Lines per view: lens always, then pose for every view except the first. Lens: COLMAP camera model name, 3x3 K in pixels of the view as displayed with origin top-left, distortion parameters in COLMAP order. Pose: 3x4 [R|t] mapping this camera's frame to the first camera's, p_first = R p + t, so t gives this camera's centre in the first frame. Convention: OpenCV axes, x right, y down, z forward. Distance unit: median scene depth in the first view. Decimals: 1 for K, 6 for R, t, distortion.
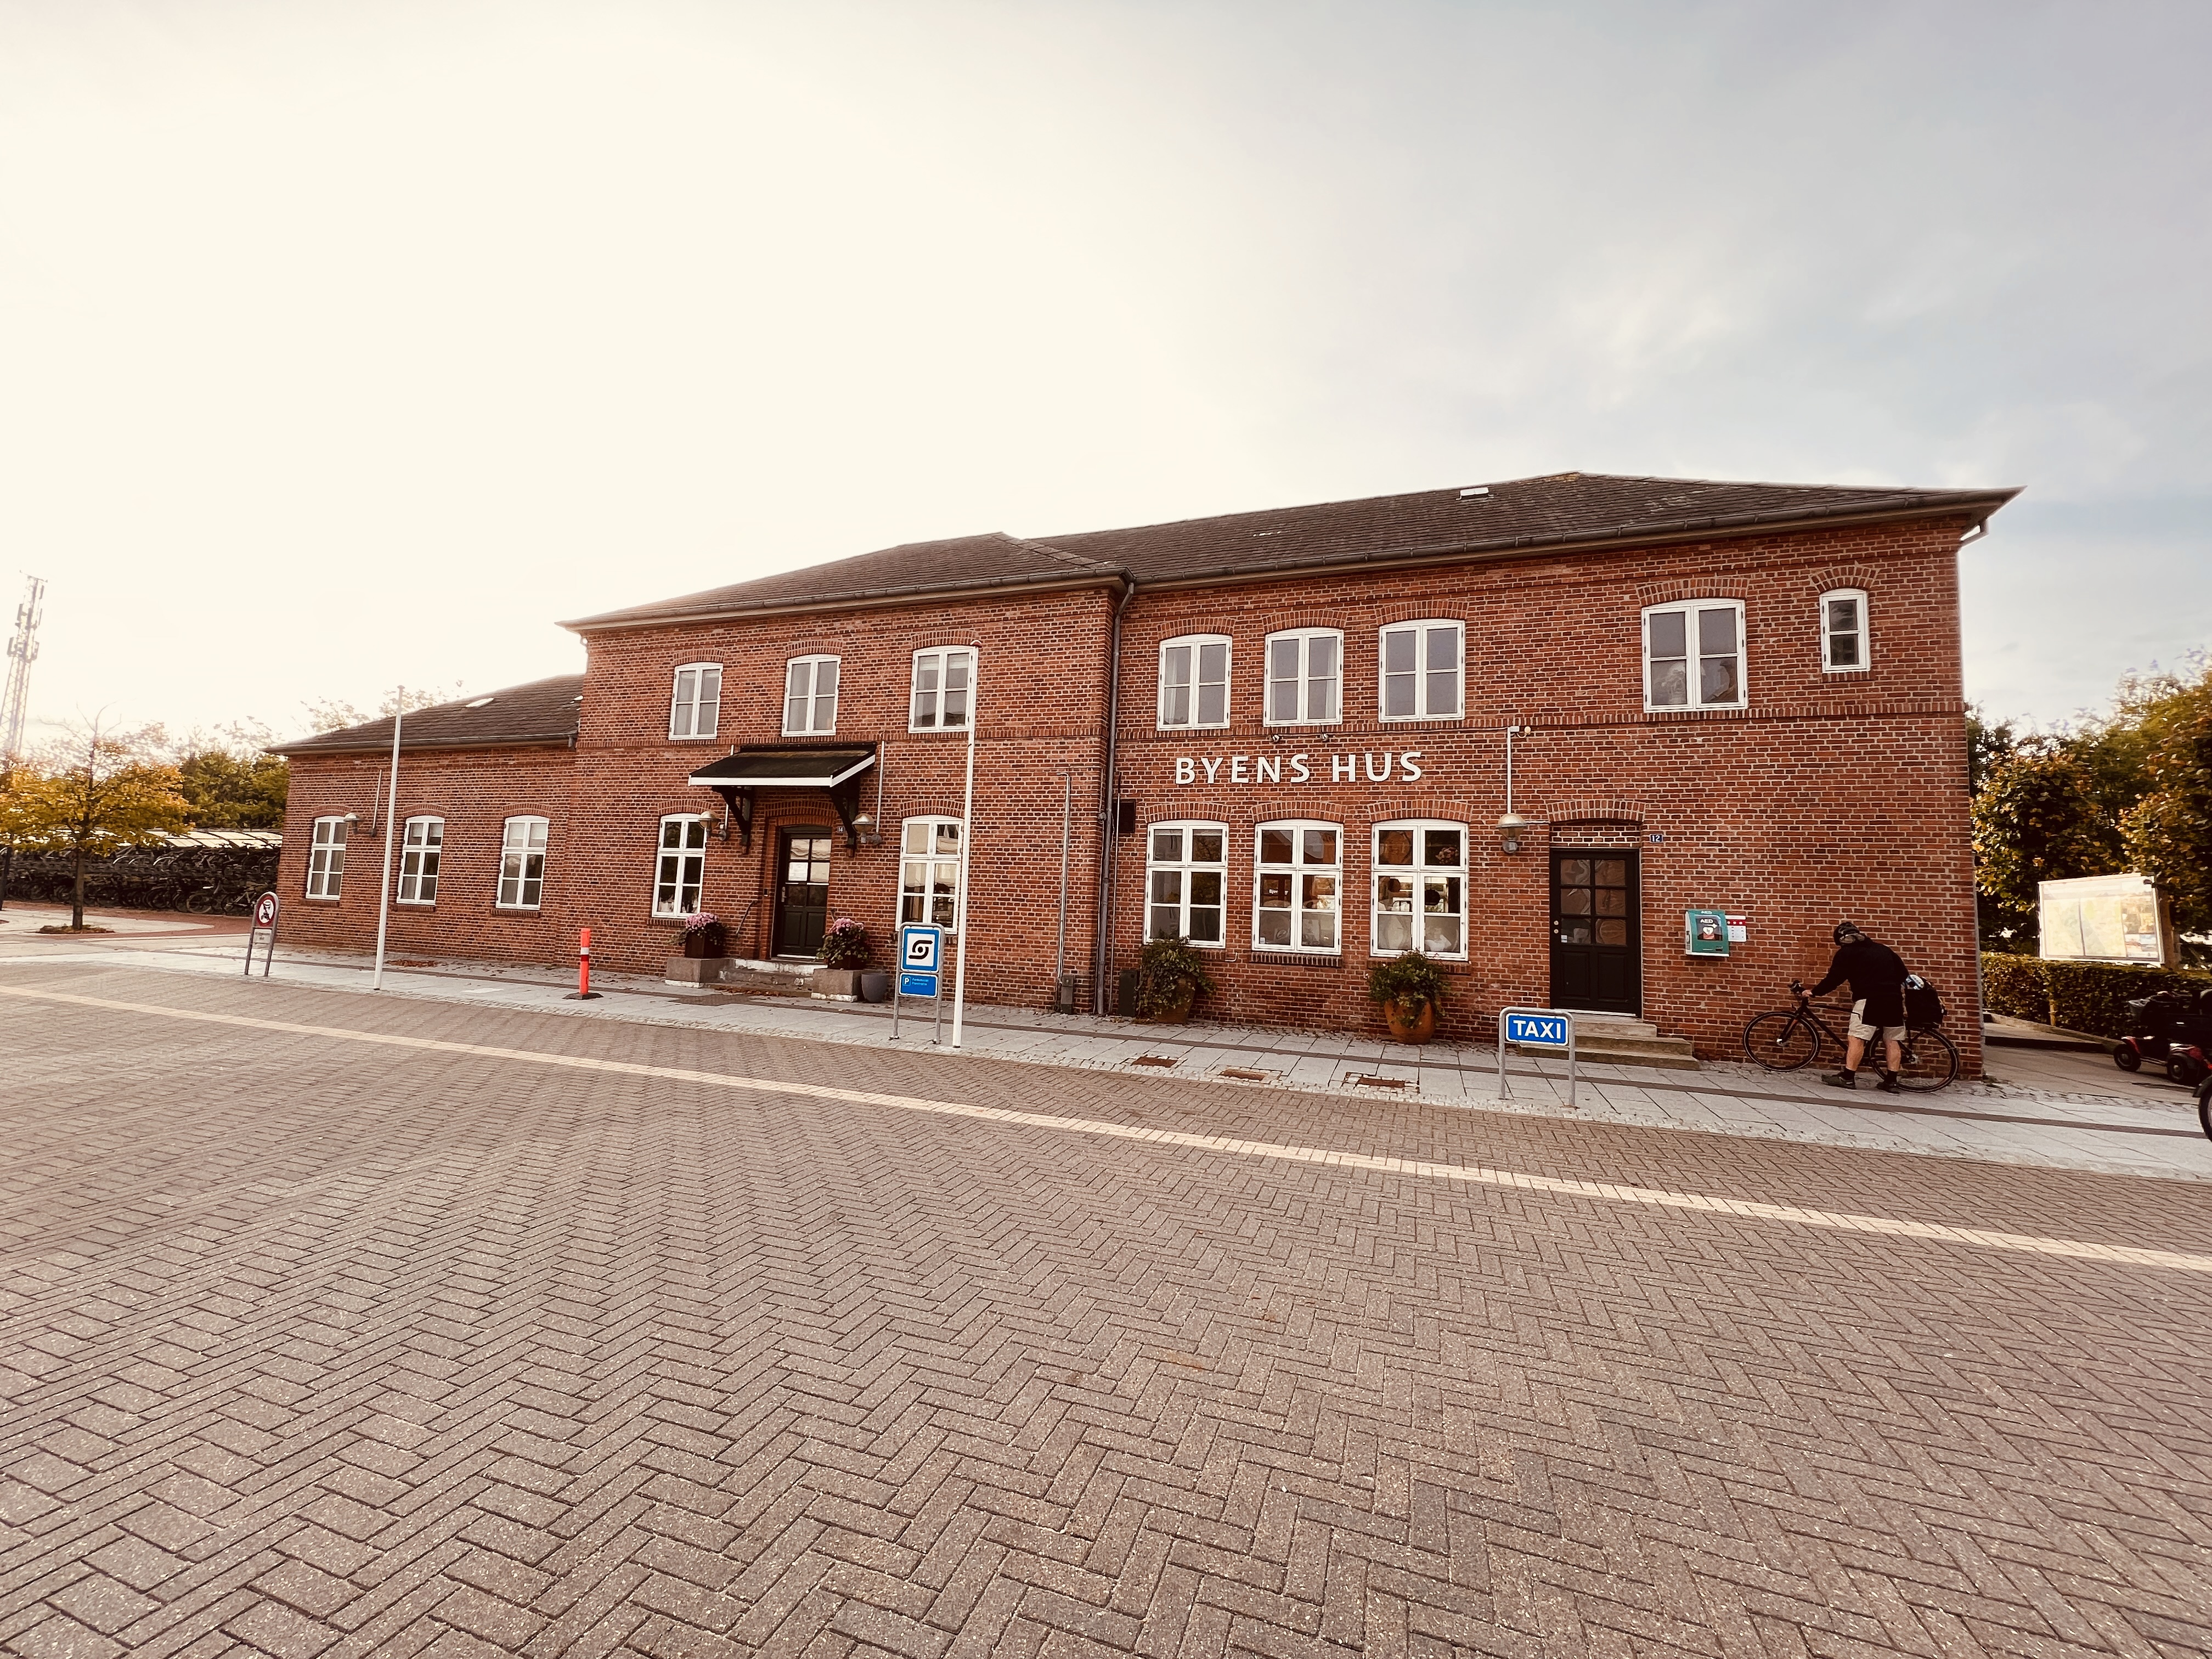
lens RADIAL K [[852.8, 0, 1104.4], [0, 852.8, 848.3], [0, 0, 1]] dist [0.015632, 0.000077]
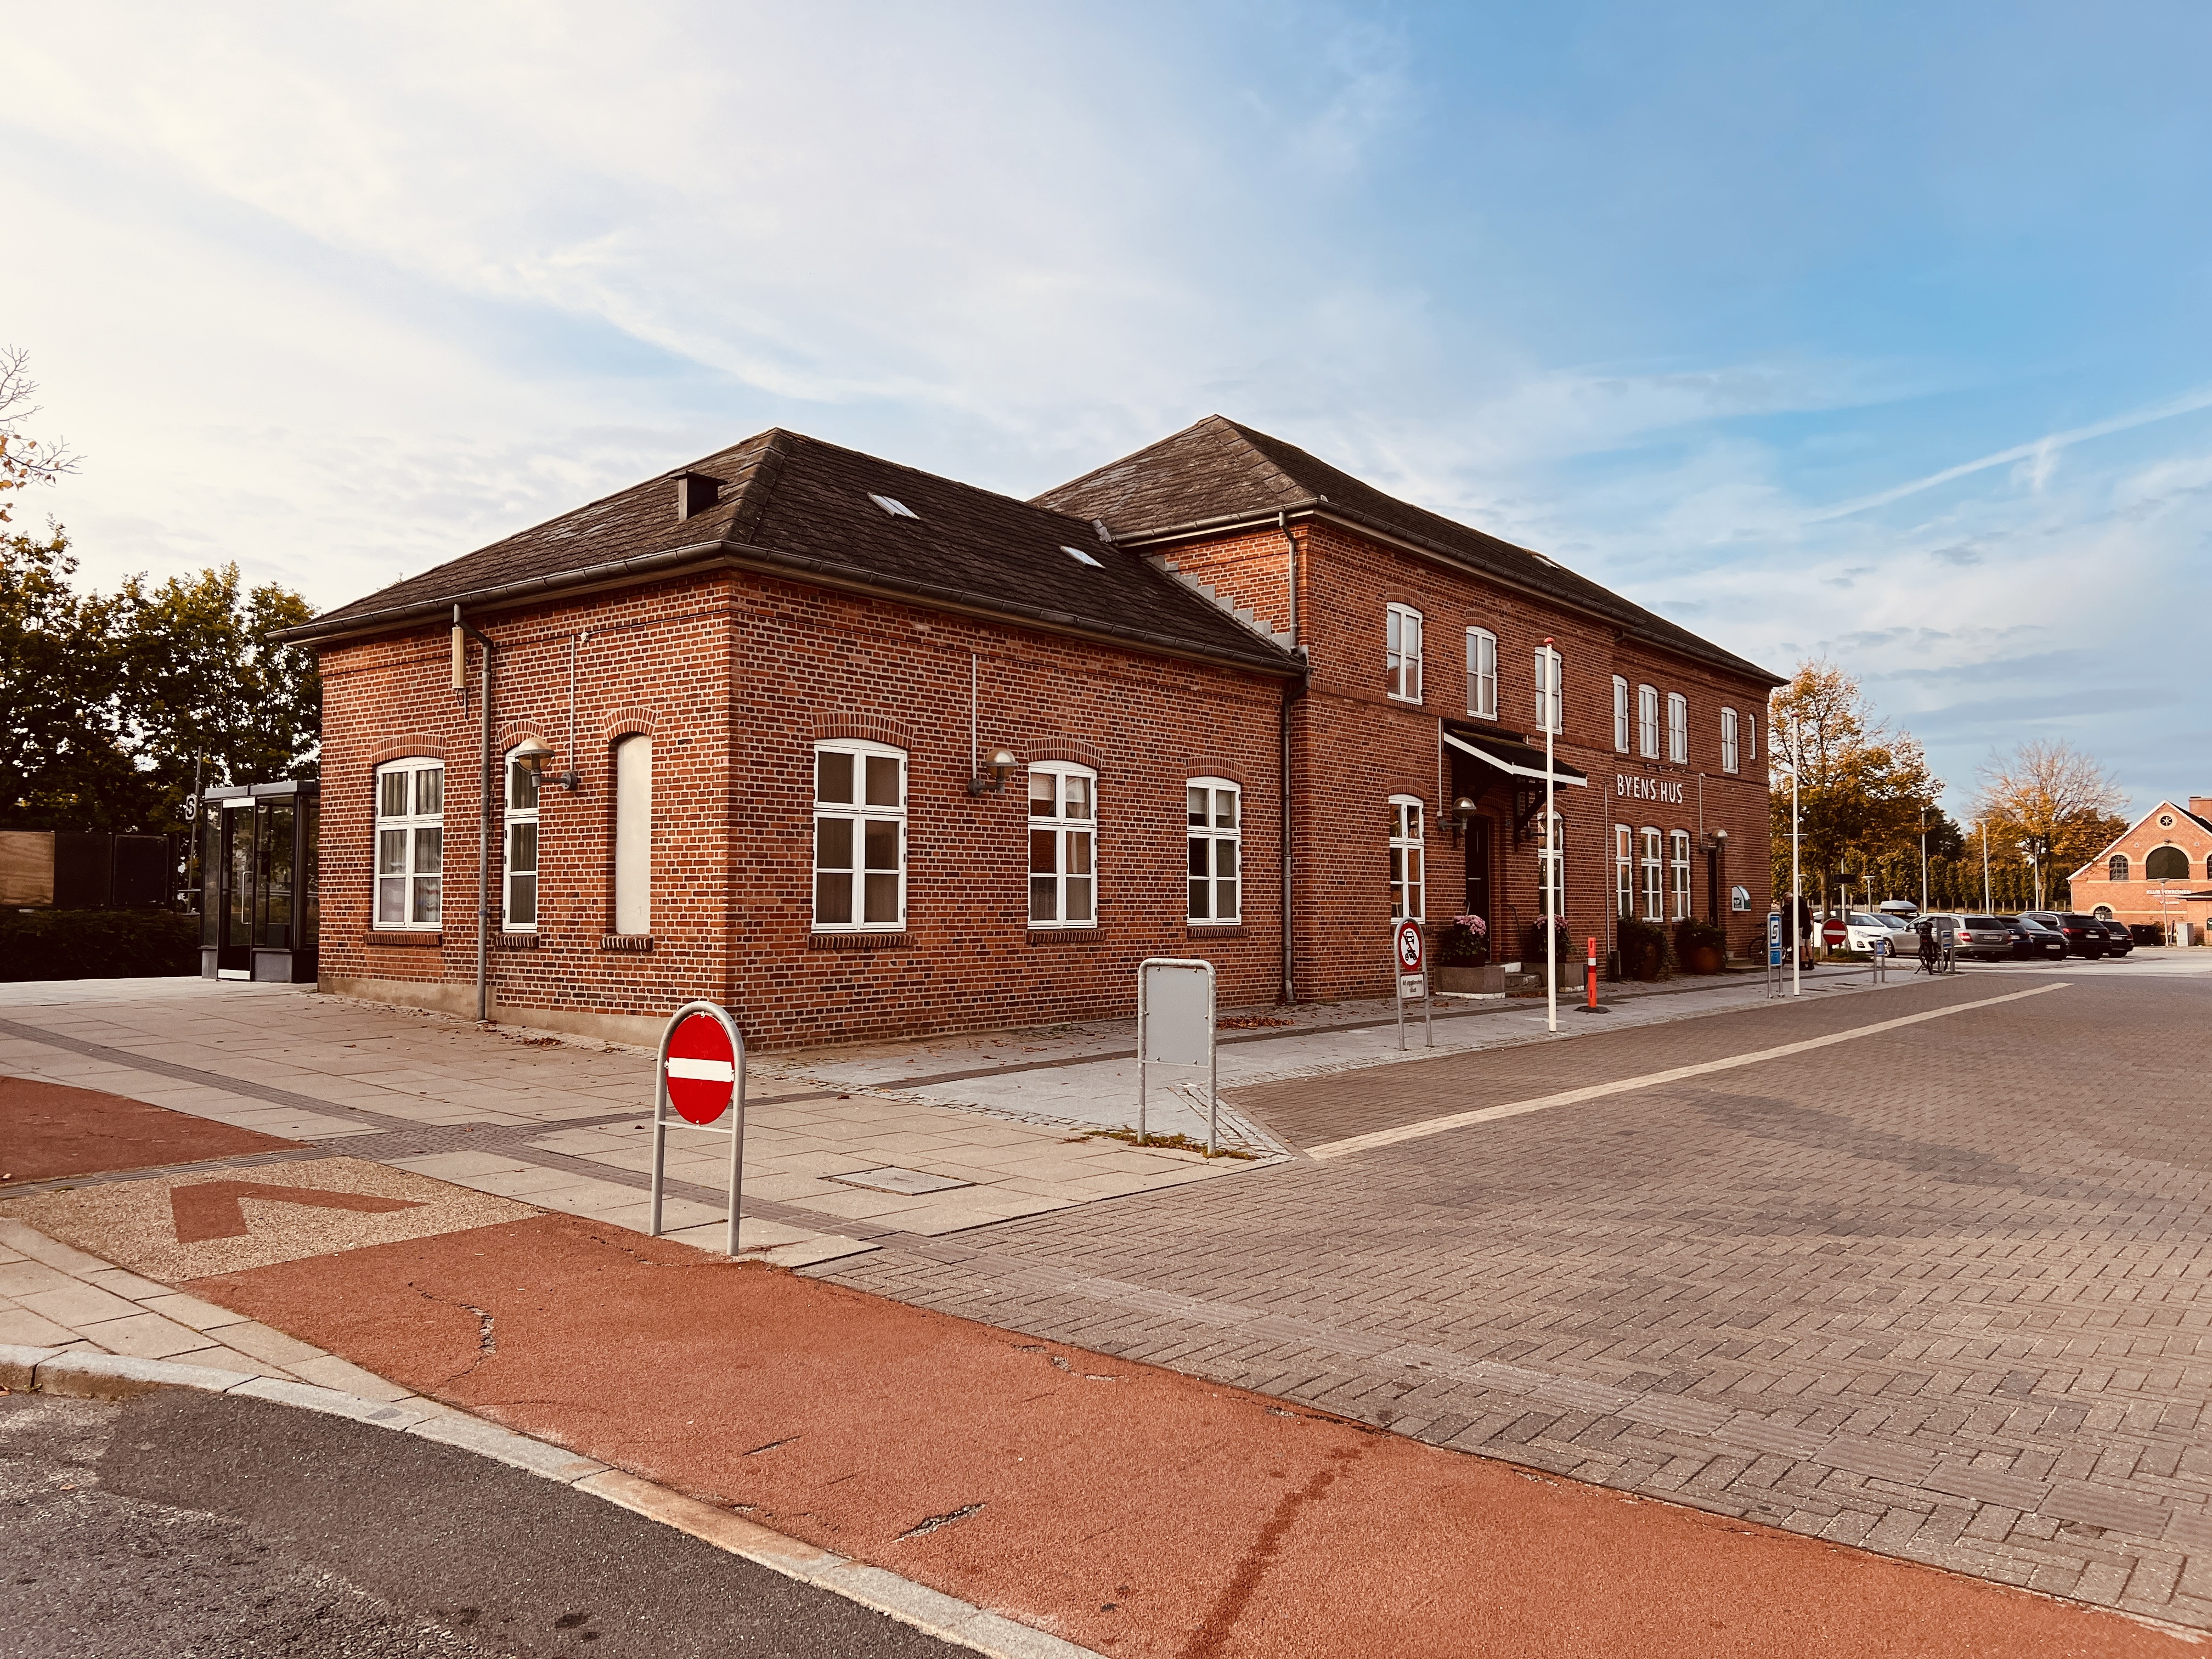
lens RADIAL K [[1708.7, 0, 1106.0], [0, 1708.7, 829.5], [0, 0, 1]] dist [0.128190, -0.138452]
pose [[0.298453, -0.005722, 0.954407, -2.585566], [-0.073060, 0.996911, 0.028823, -0.041454], [-0.951624, -0.078331, 0.297113, 0.958080]]
